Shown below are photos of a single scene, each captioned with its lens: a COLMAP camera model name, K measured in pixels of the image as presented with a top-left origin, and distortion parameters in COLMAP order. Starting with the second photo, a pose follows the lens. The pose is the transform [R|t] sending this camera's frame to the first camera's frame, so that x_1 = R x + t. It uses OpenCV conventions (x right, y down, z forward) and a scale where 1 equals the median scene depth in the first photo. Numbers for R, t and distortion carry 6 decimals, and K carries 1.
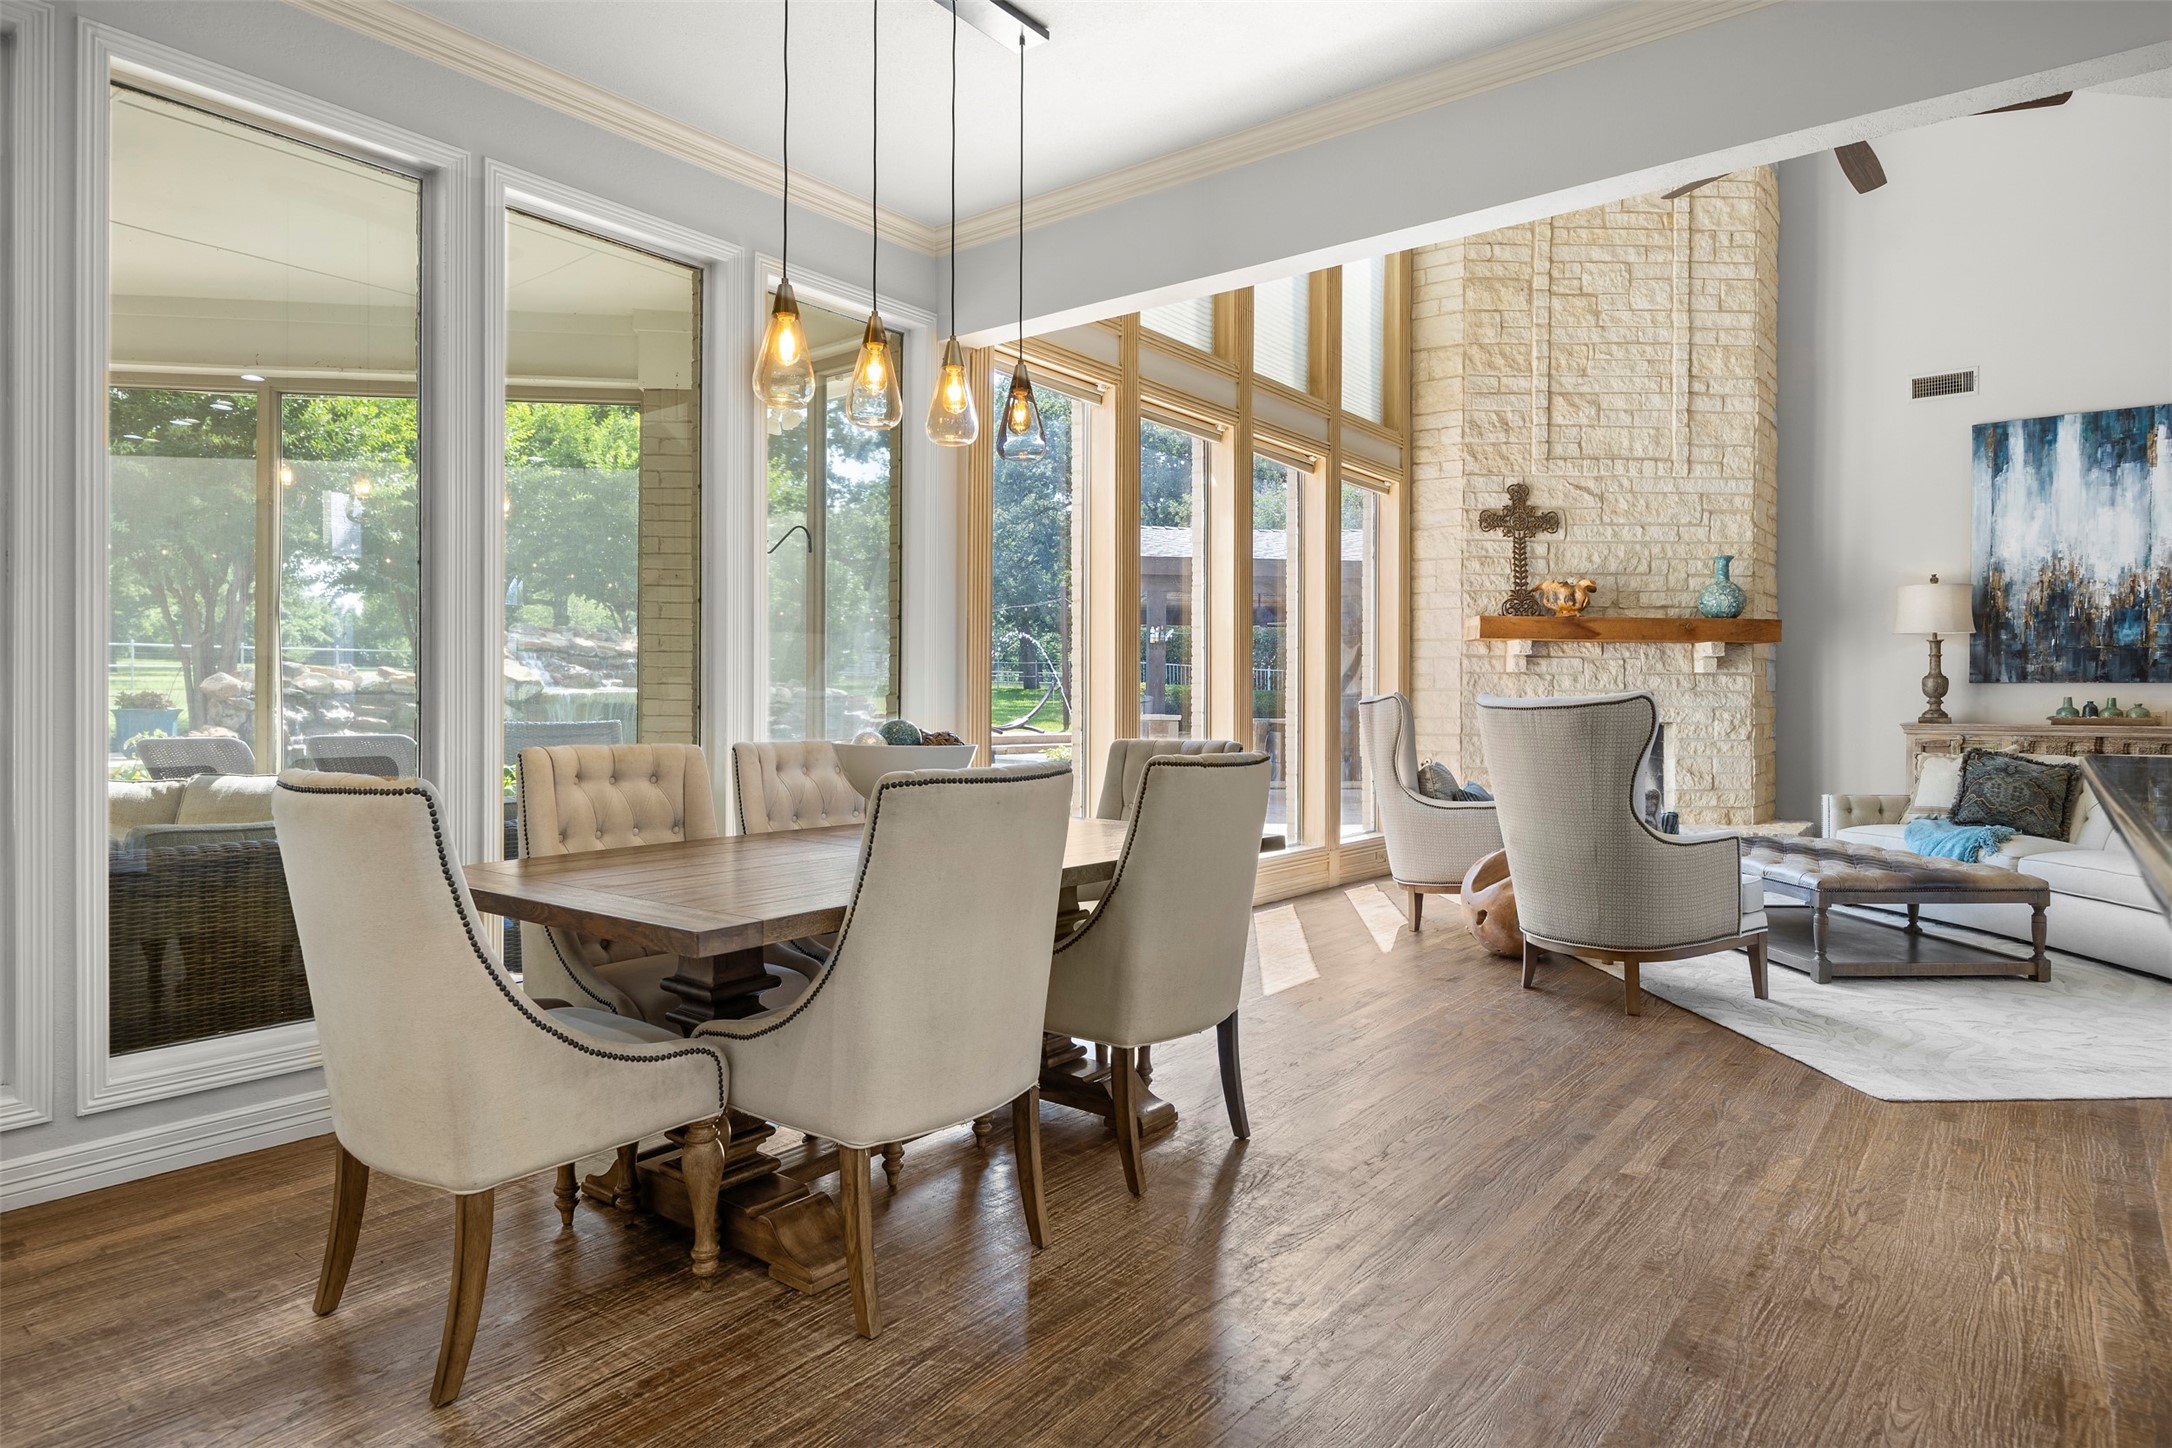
lens RADIAL K [[1238.8, 0, 1089.1], [0, 1238.8, 698.7], [0, 0, 1]] dist [0.005079, -0.004102]
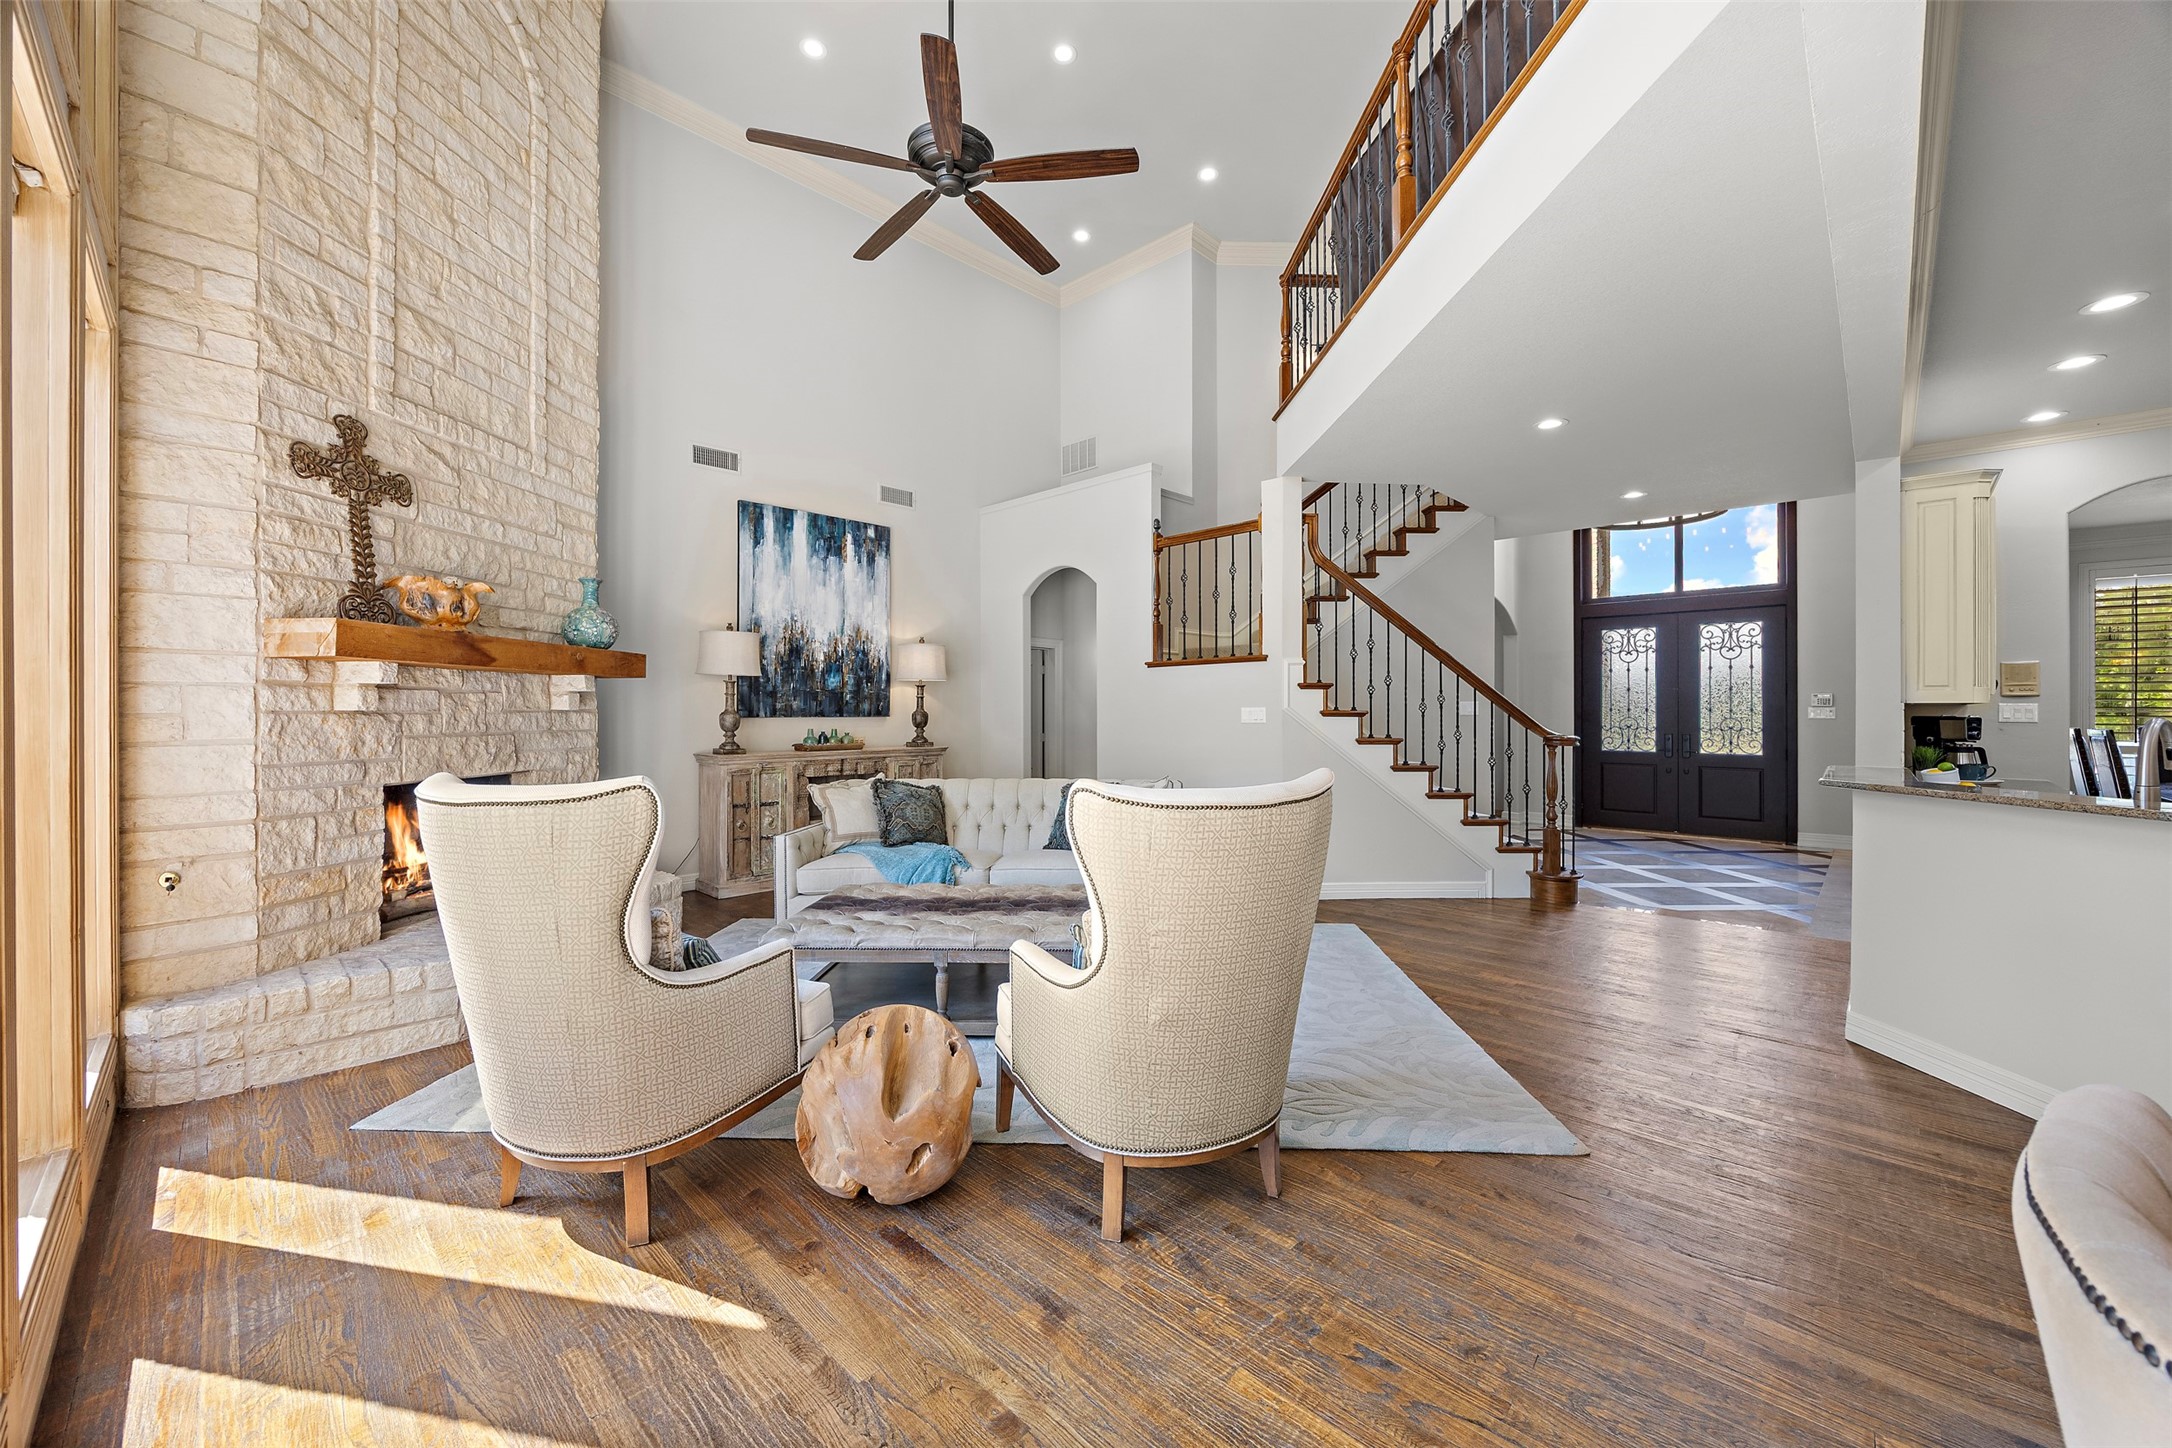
lens RADIAL K [[829.1, 0, 1087.0], [0, 829.1, 710.8], [0, 0, 1]] dist [-0.005489, -0.000068]
pose [[0.105041, -0.006983, 0.994443, -0.038799], [0.000877, 0.999976, 0.006929, -0.023956], [-0.994468, 0.000144, 0.105044, 0.576805]]
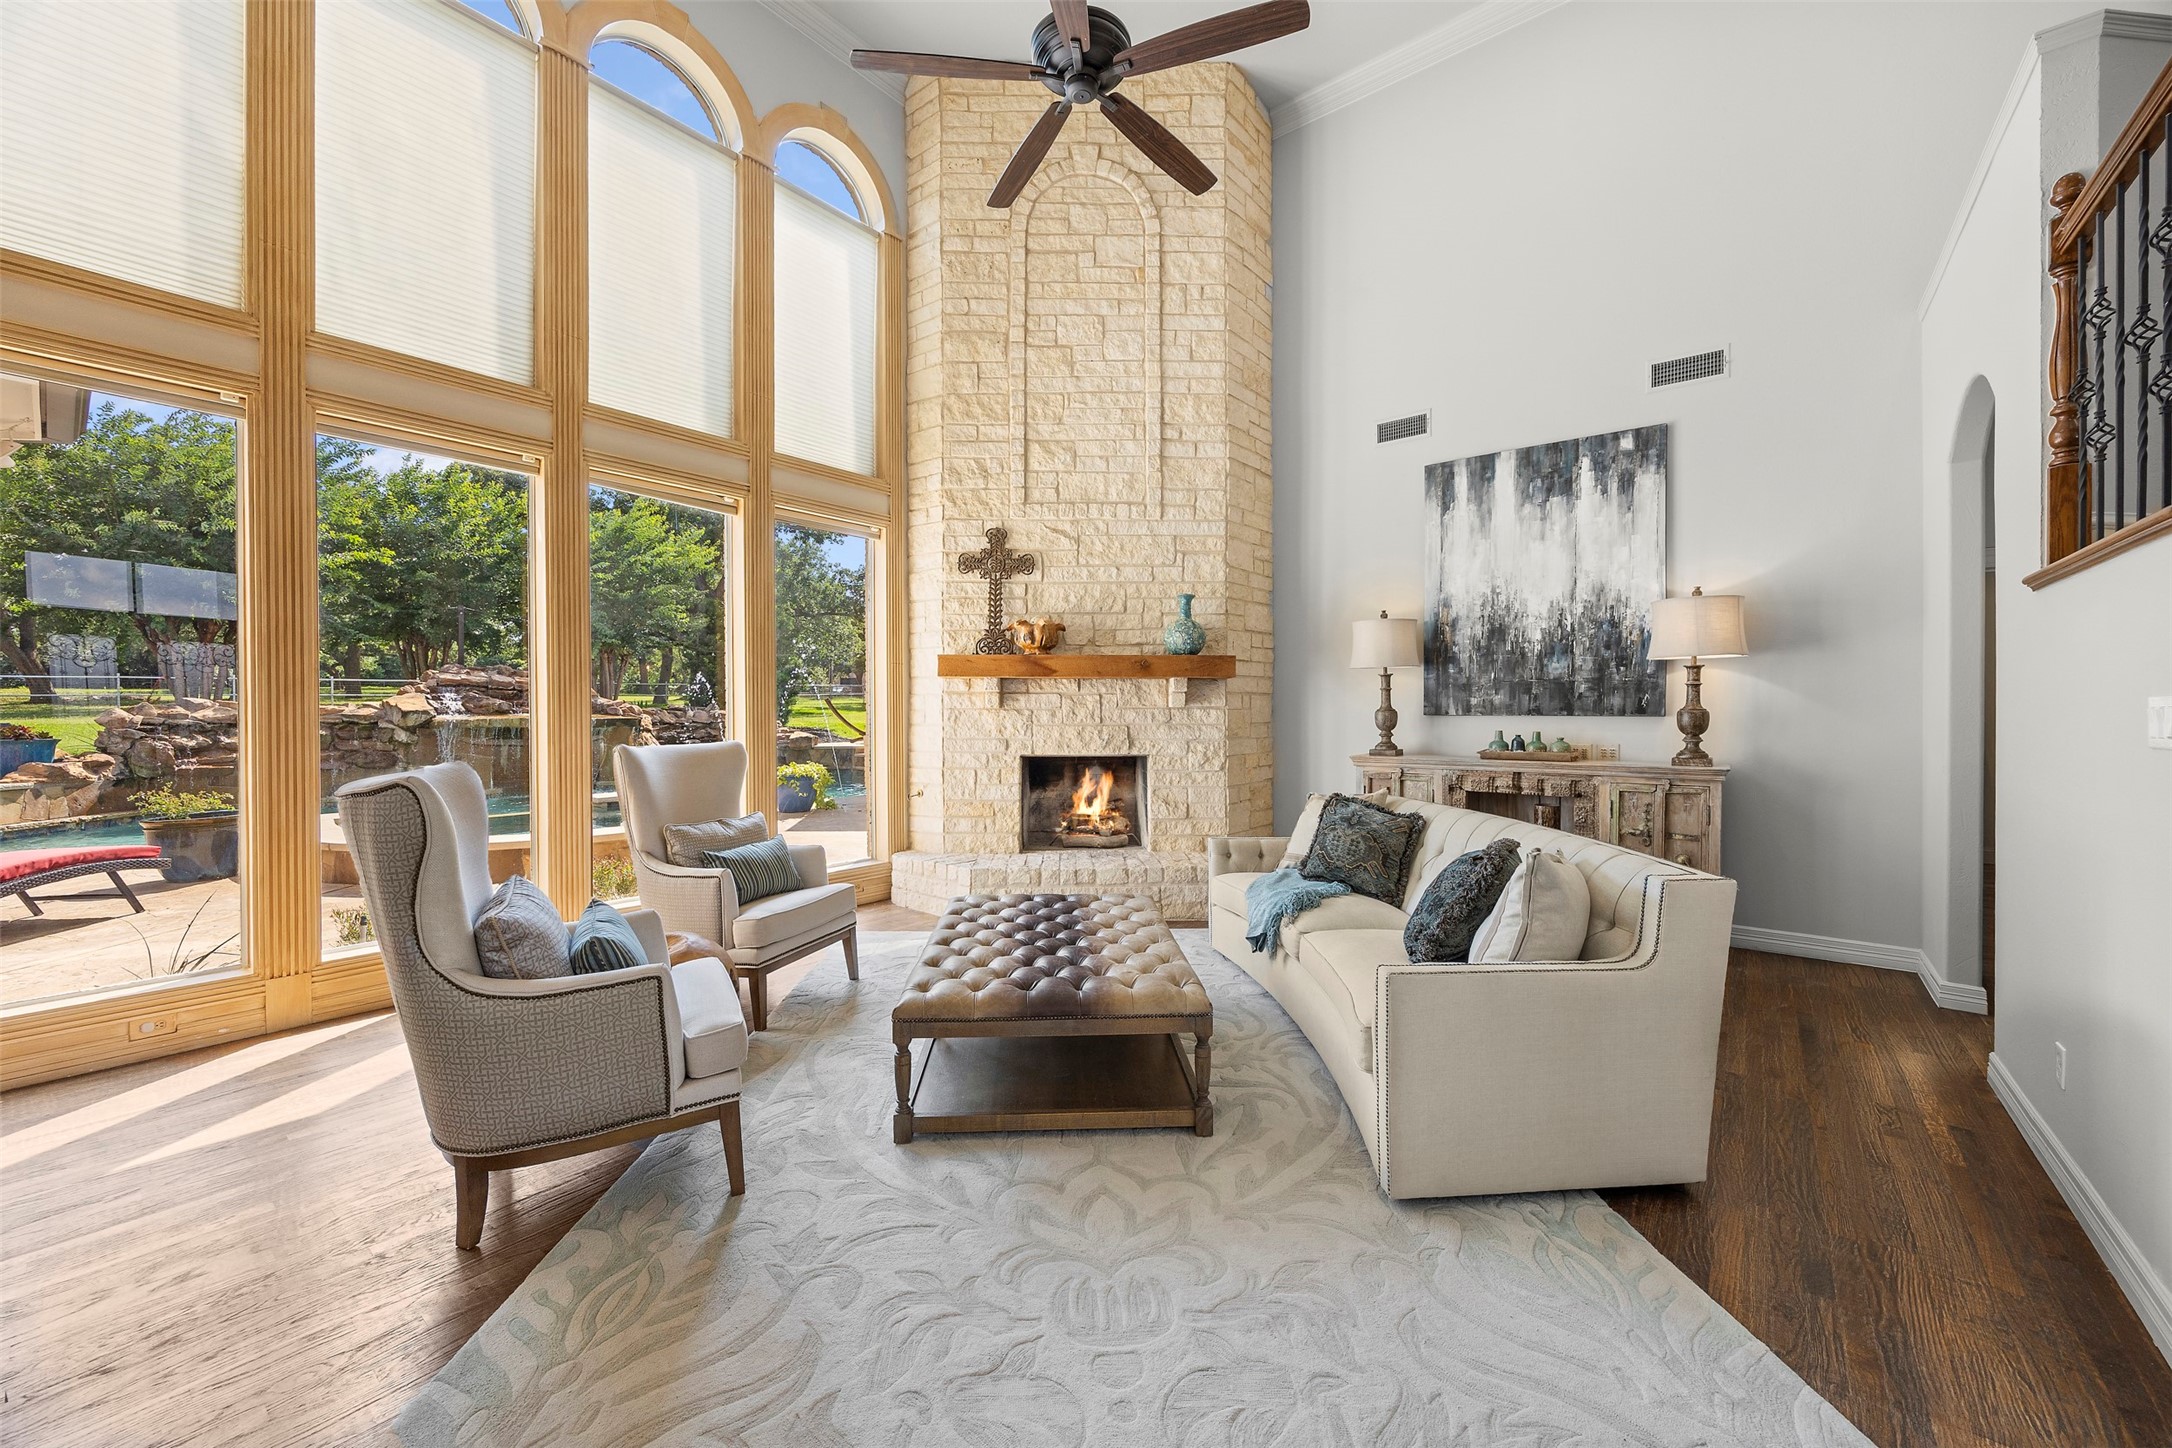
lens RADIAL K [[829.1, 0, 1084.6], [0, 829.1, 713.2], [0, 0, 1]] dist [-0.005489, -0.000068]
pose [[0.999901, -0.008098, -0.011546, 0.427132], [0.008167, 0.999949, 0.005881, -0.020496], [0.011498, -0.005975, 0.999916, 0.300842]]
